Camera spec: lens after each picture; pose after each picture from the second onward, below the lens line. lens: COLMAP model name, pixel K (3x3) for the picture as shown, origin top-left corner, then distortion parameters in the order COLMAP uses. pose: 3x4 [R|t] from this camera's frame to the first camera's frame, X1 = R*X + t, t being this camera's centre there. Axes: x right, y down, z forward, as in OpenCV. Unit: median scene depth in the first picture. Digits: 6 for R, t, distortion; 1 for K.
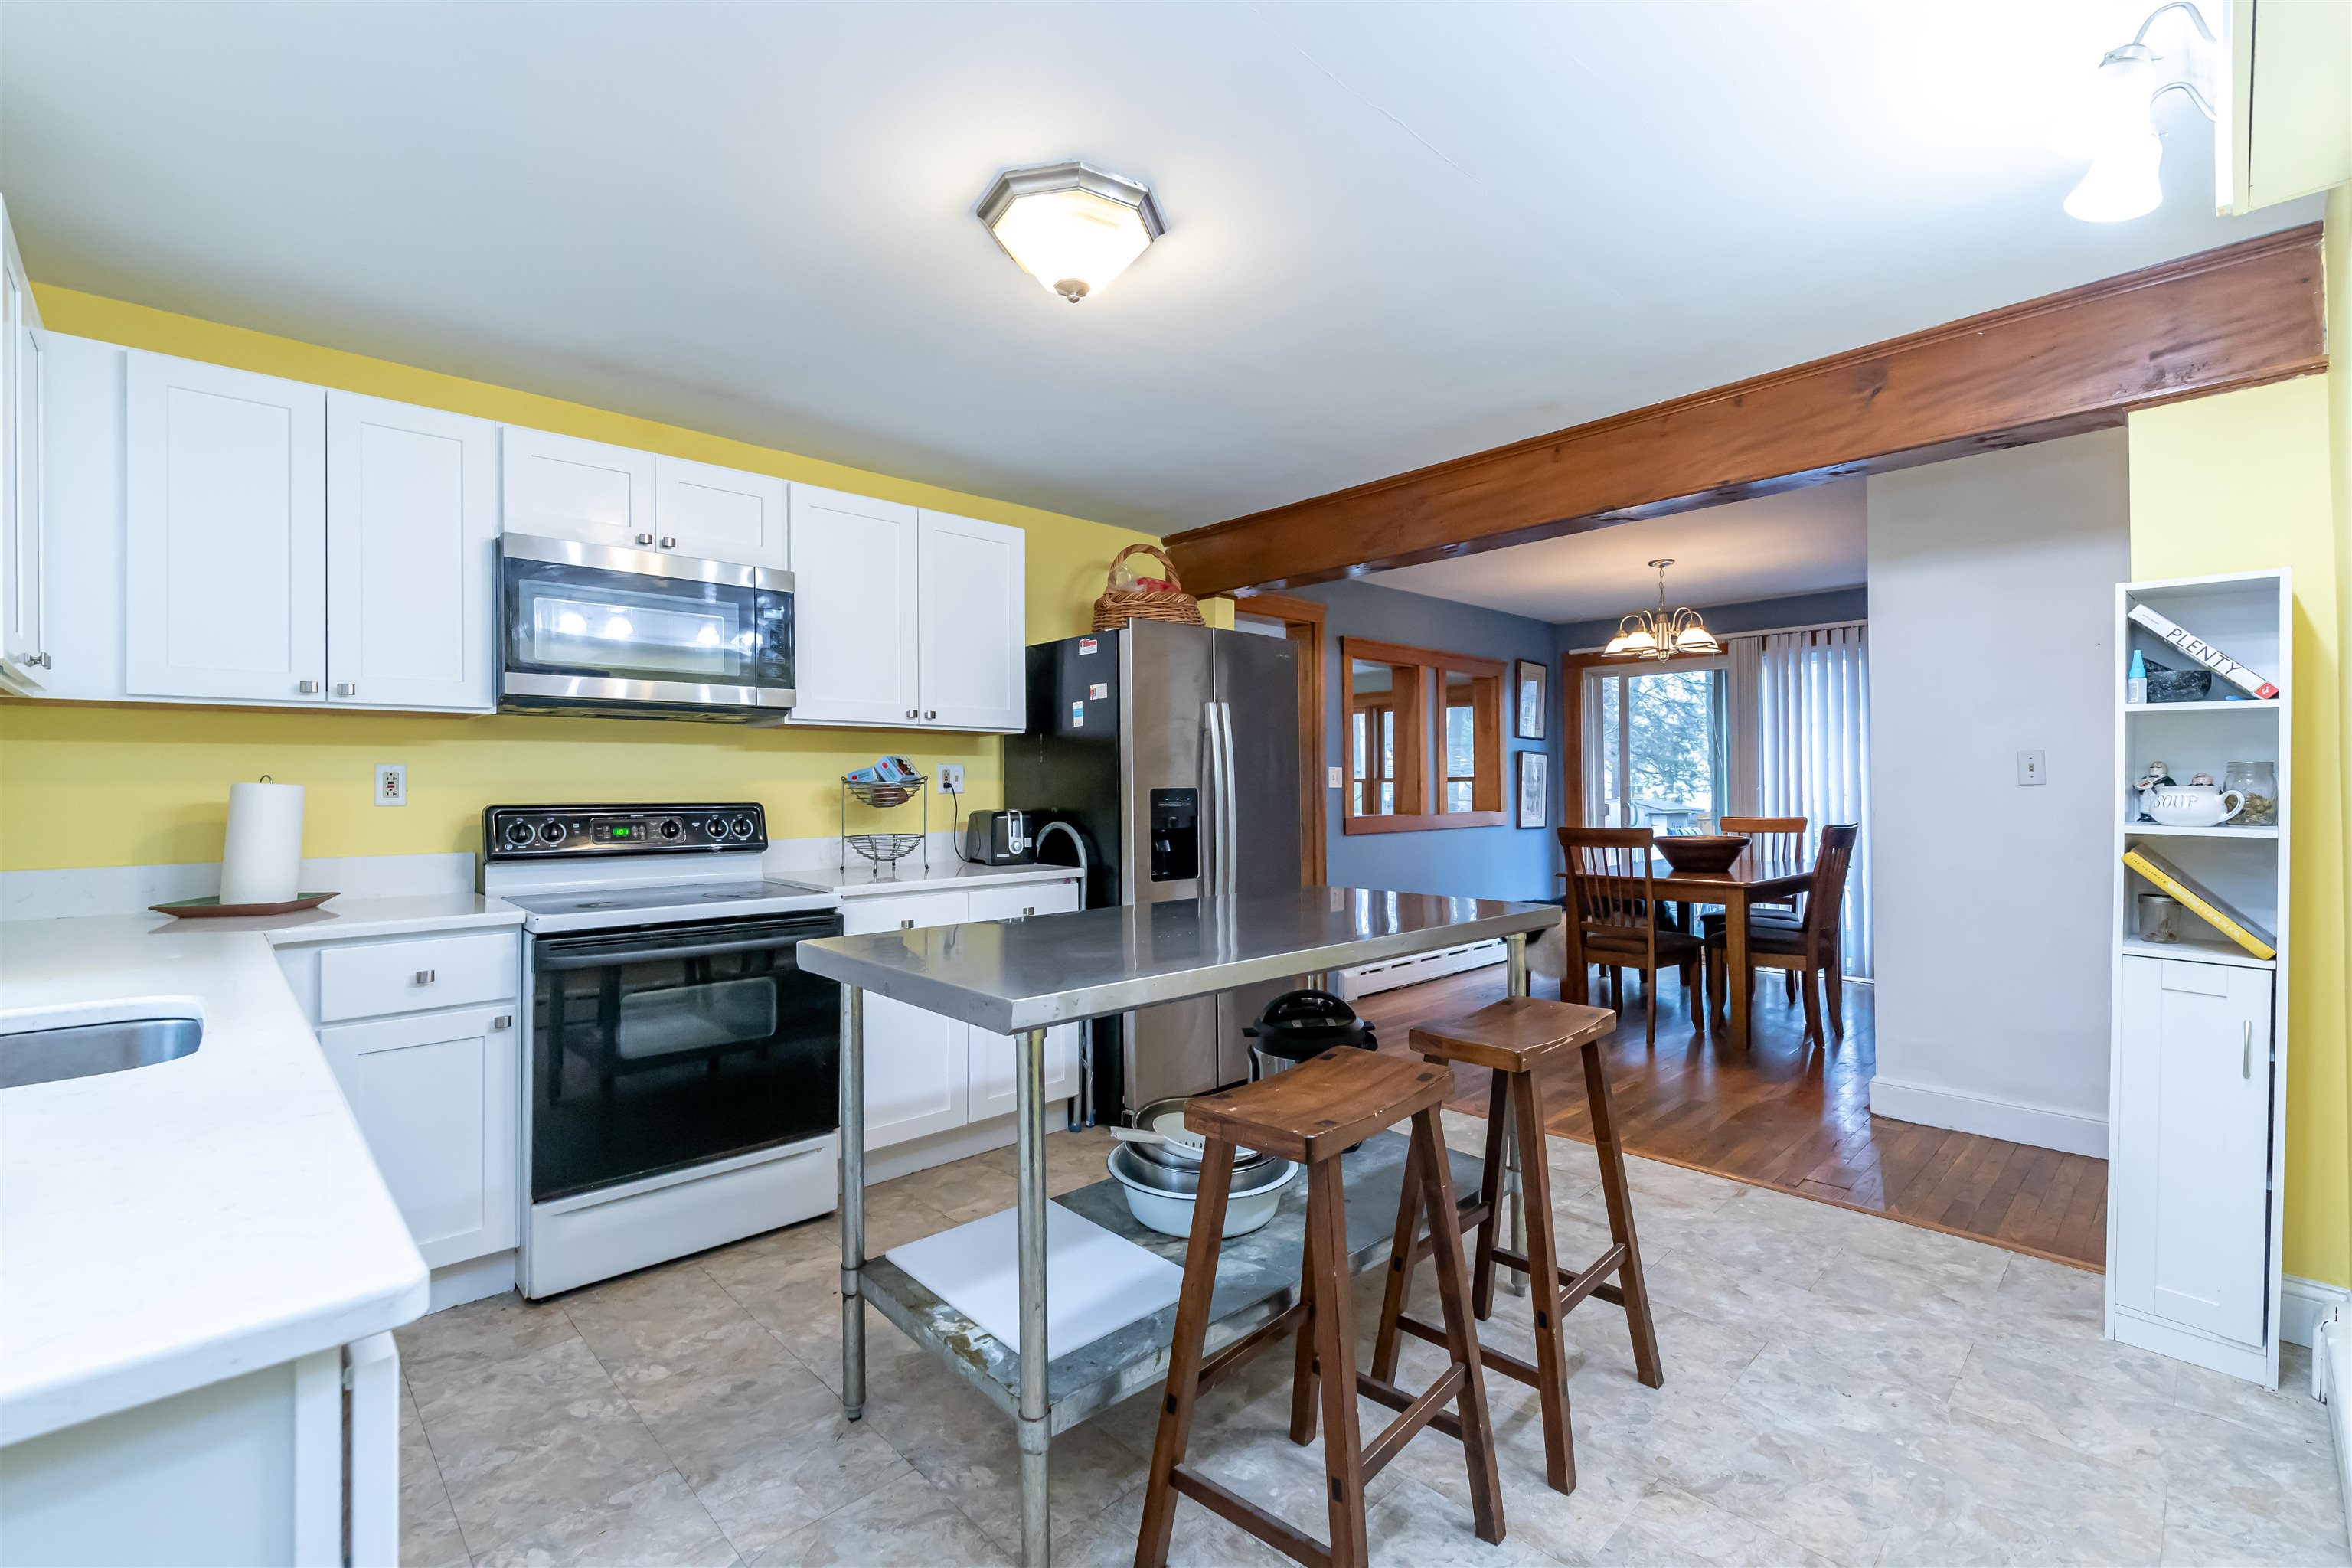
lens RADIAL K [[1014.4, 0, 1169.5], [0, 1014.4, 773.0], [0, 0, 1]] dist [0.000530, 0.000008]
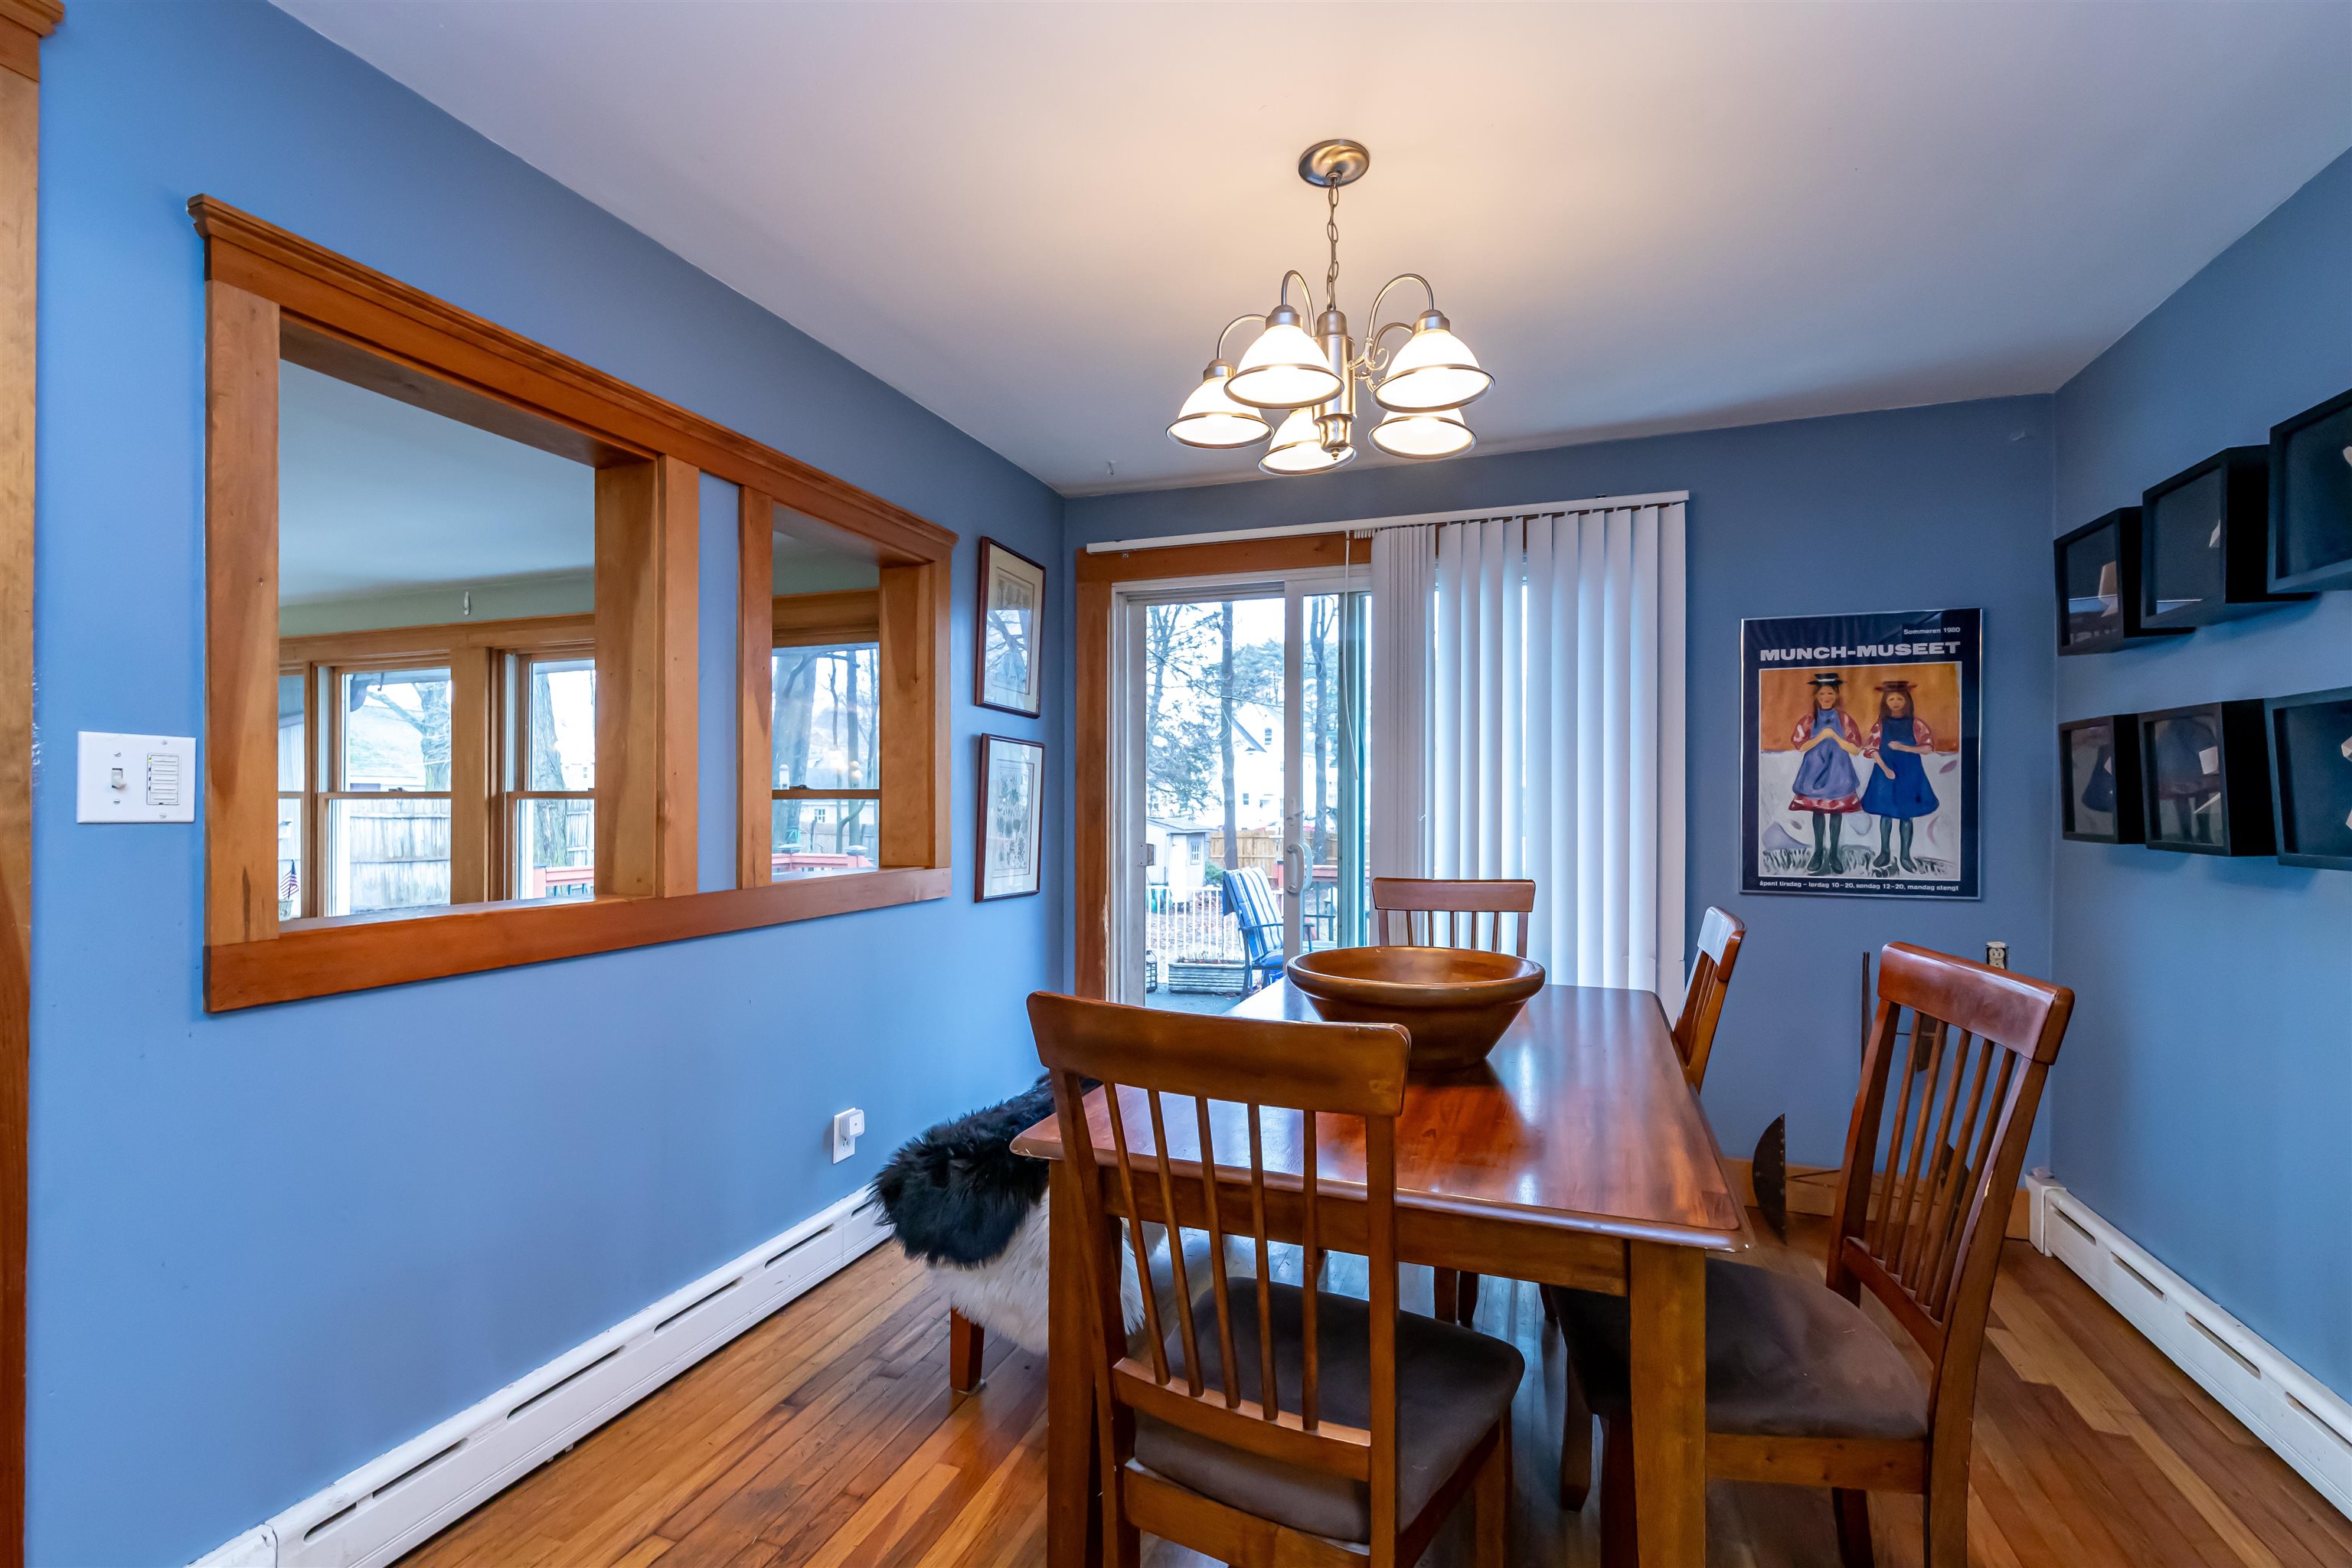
lens RADIAL K [[1014.4, 0, 1174.5], [0, 1014.4, 787.6], [0, 0, 1]] dist [0.000530, 0.000008]
pose [[0.898966, 0.014421, 0.437781, 0.220209], [-0.013950, 0.999893, -0.004292, 0.003188], [-0.437796, -0.002249, 0.899071, 0.542646]]
